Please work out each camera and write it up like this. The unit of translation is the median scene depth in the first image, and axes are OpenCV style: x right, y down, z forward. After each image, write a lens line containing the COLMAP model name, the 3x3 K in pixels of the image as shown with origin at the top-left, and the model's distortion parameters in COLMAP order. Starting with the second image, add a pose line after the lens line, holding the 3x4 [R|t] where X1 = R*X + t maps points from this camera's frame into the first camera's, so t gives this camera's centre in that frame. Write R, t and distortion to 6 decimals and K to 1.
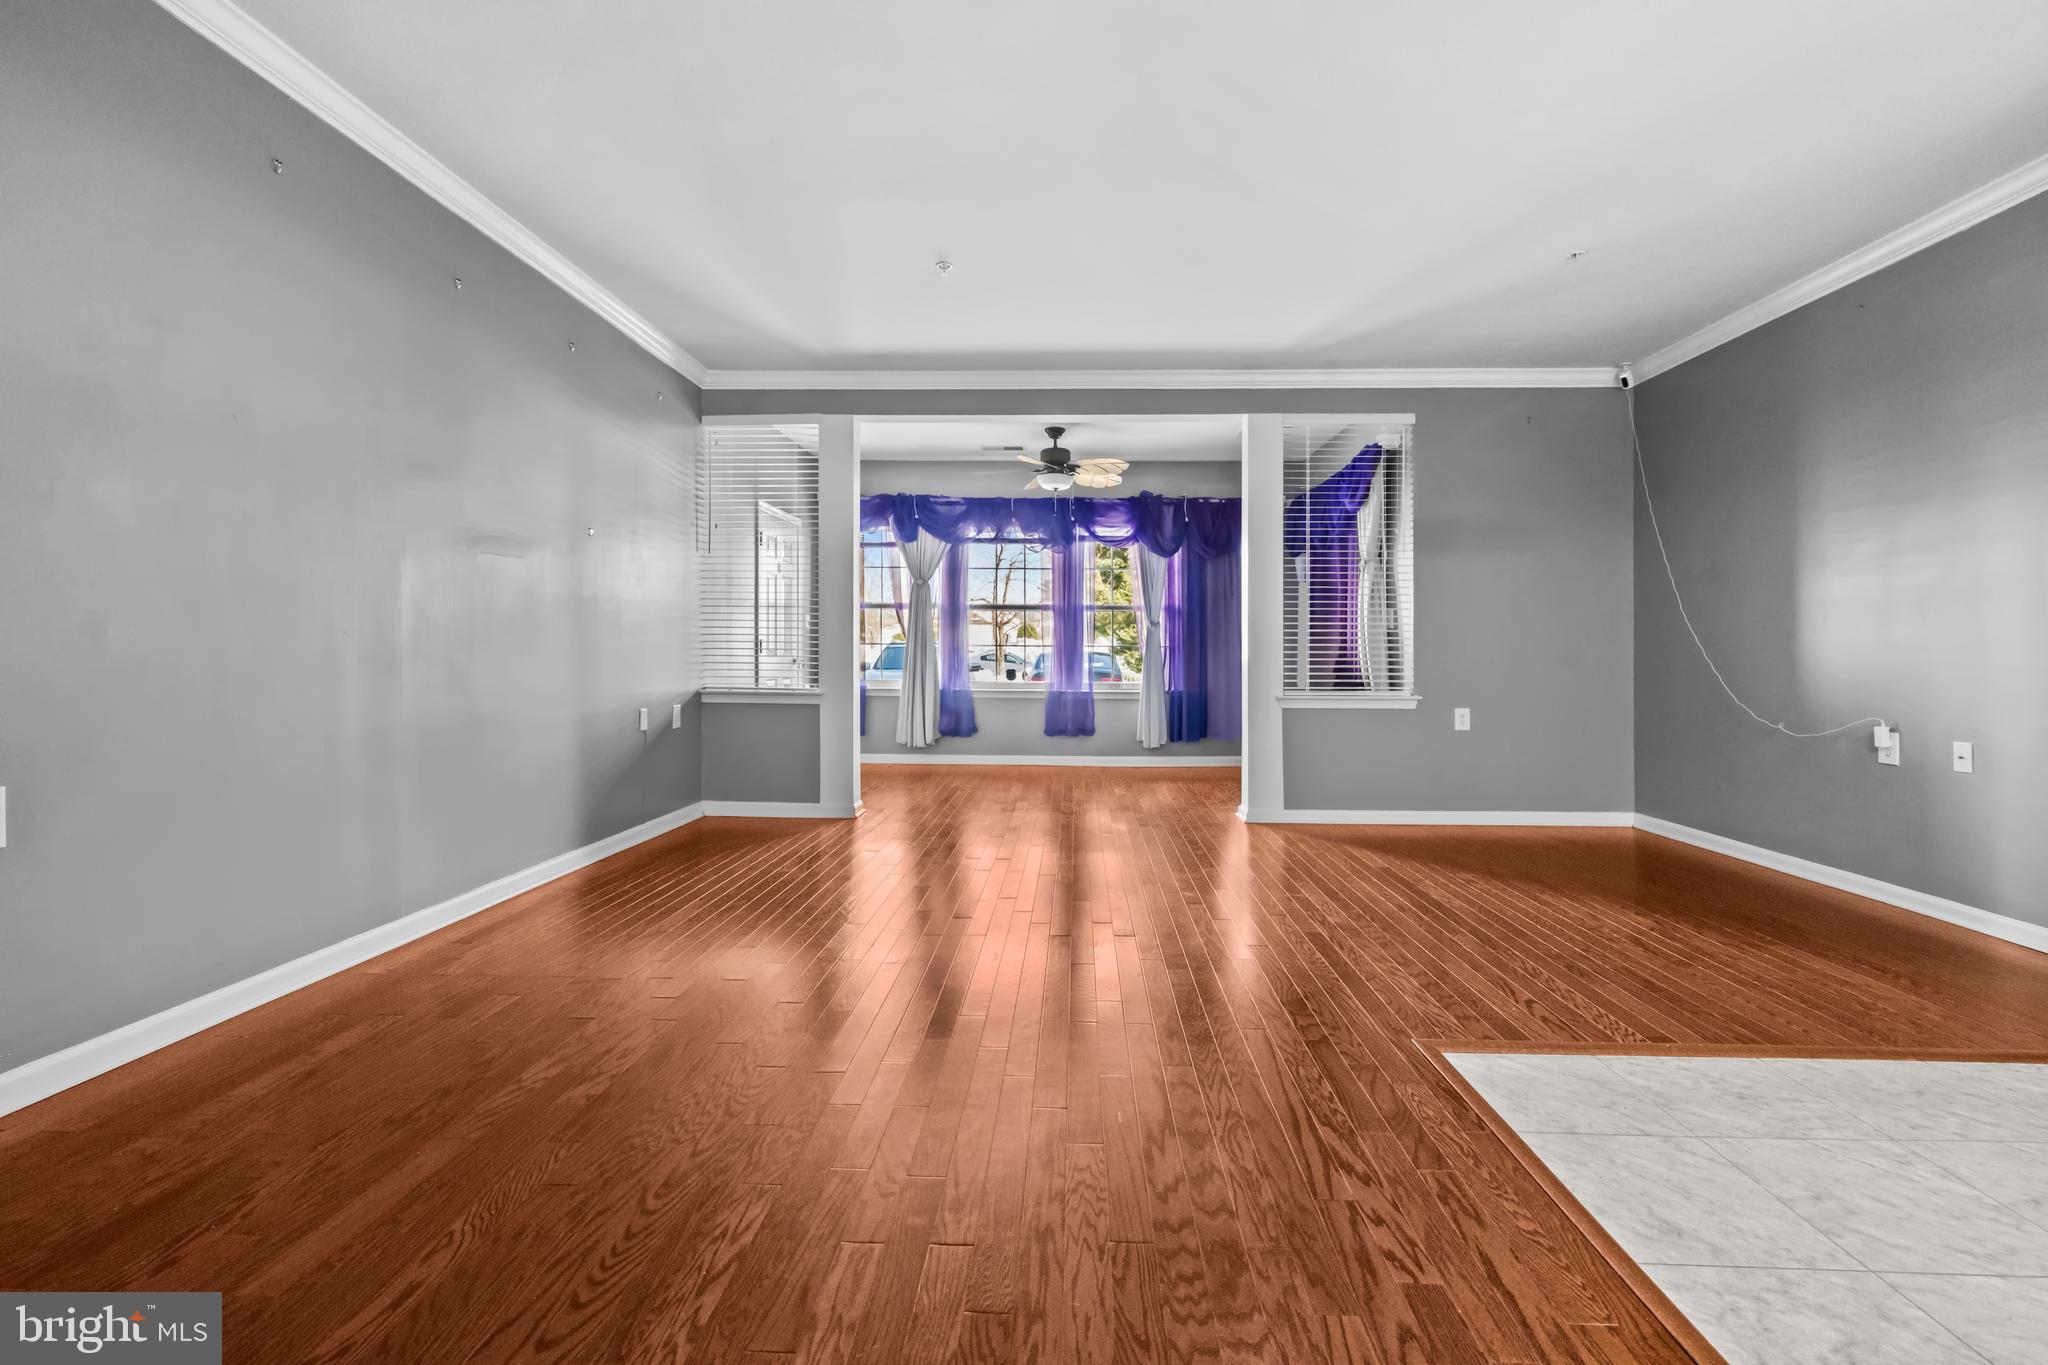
lens RADIAL K [[881.3, 0, 1046.4], [0, 881.3, 650.9], [0, 0, 1]] dist [0.000458, -0.000011]
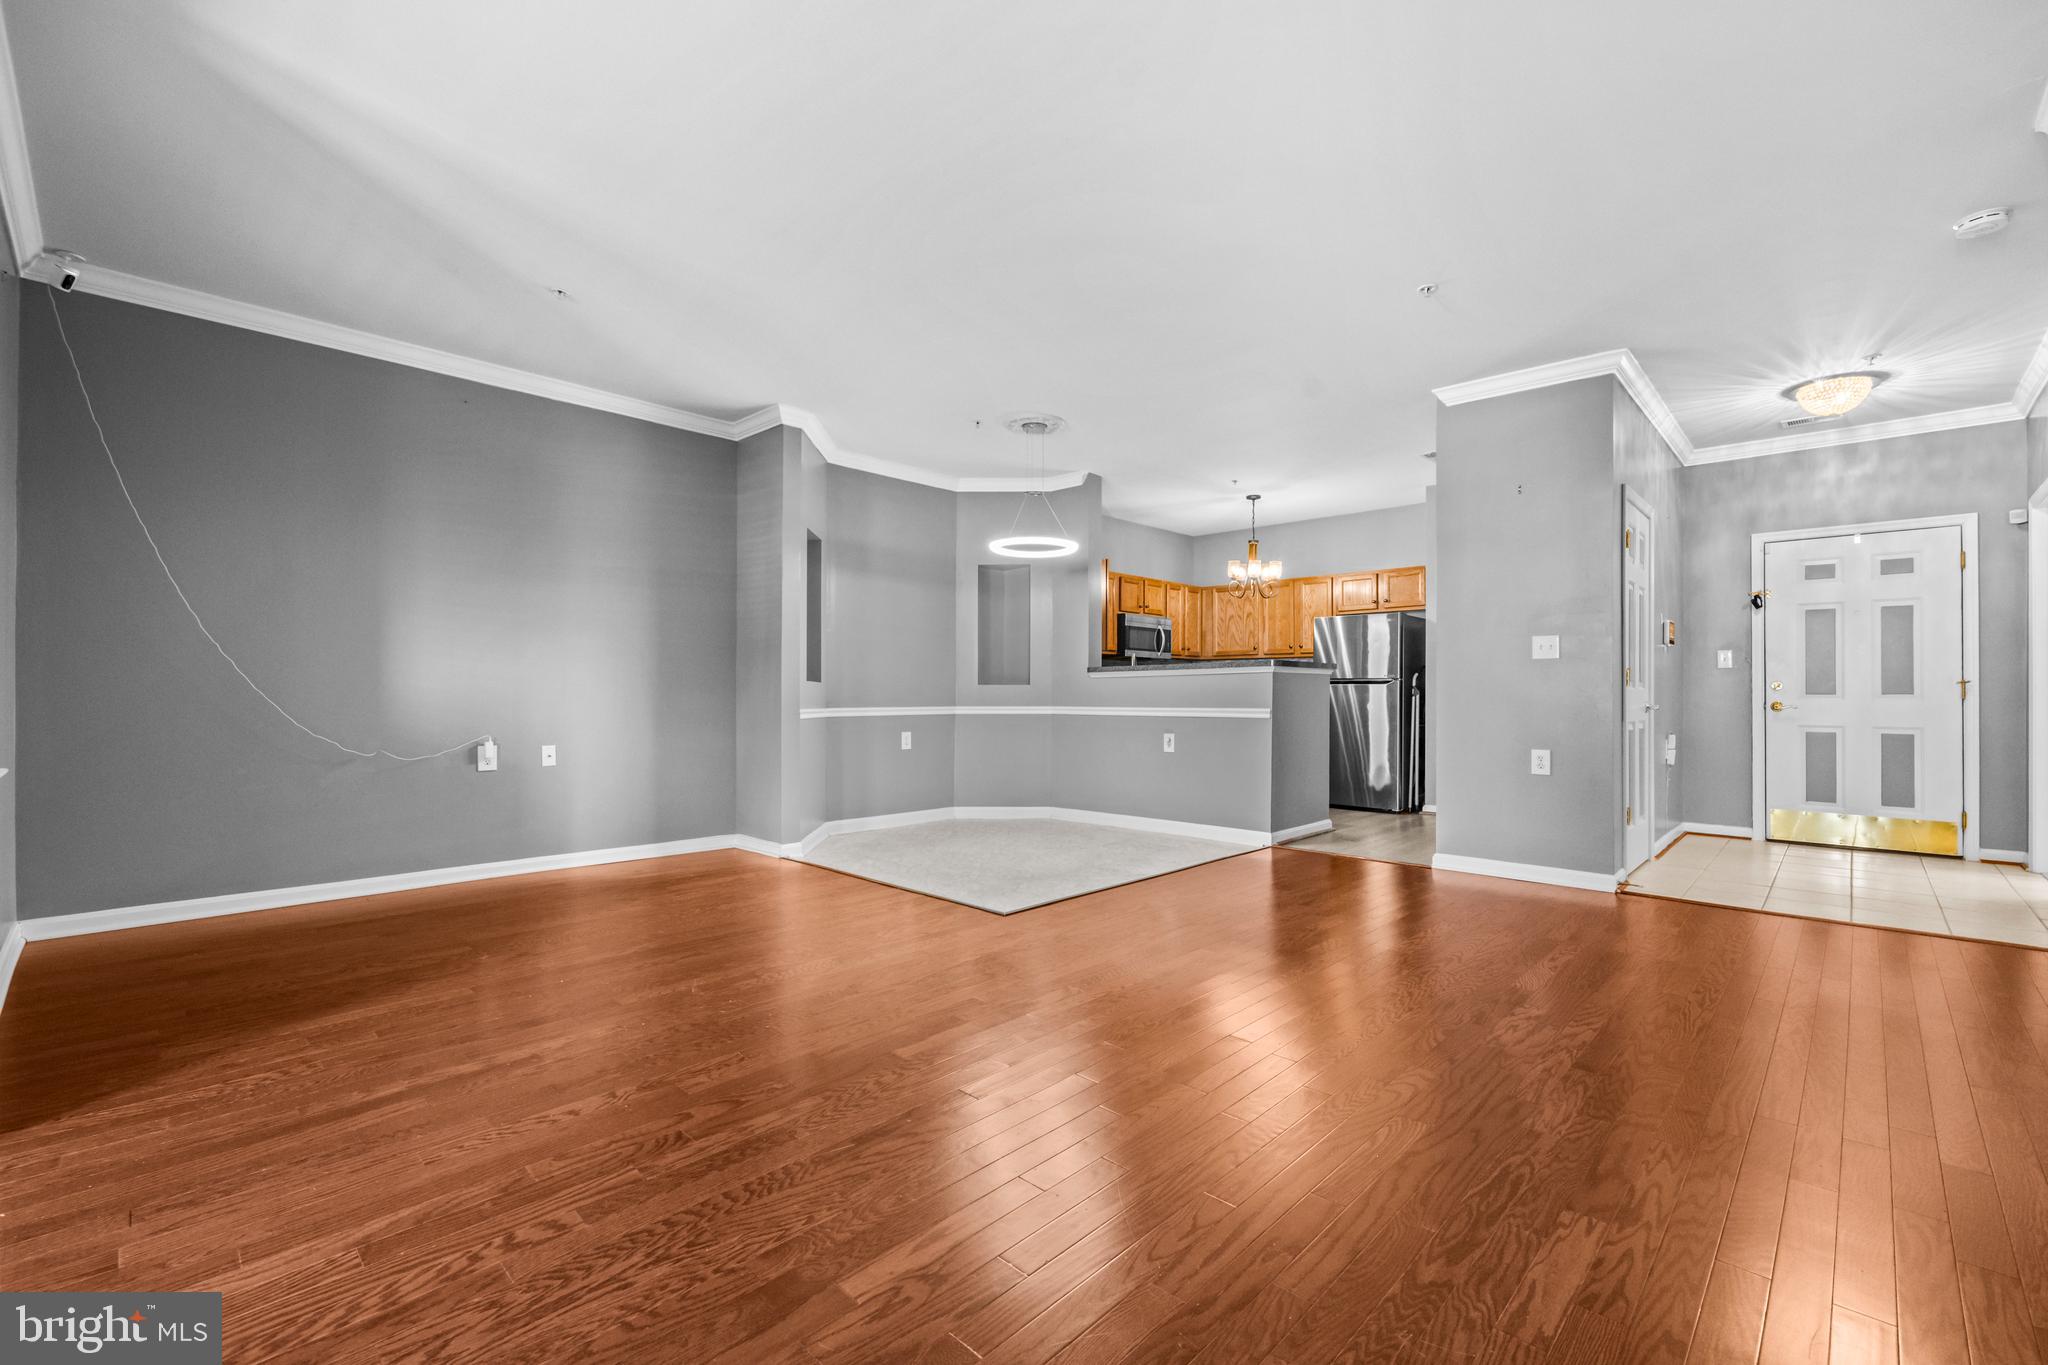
lens RADIAL K [[880.5, 0, 1020.7], [0, 880.5, 688.9], [0, 0, 1]] dist [0.000242, 0.000030]
pose [[-0.744215, -0.005017, 0.667921, -0.298292], [-0.012015, 0.999911, -0.005877, 0.004700], [-0.667832, -0.012399, -0.744209, 0.901271]]
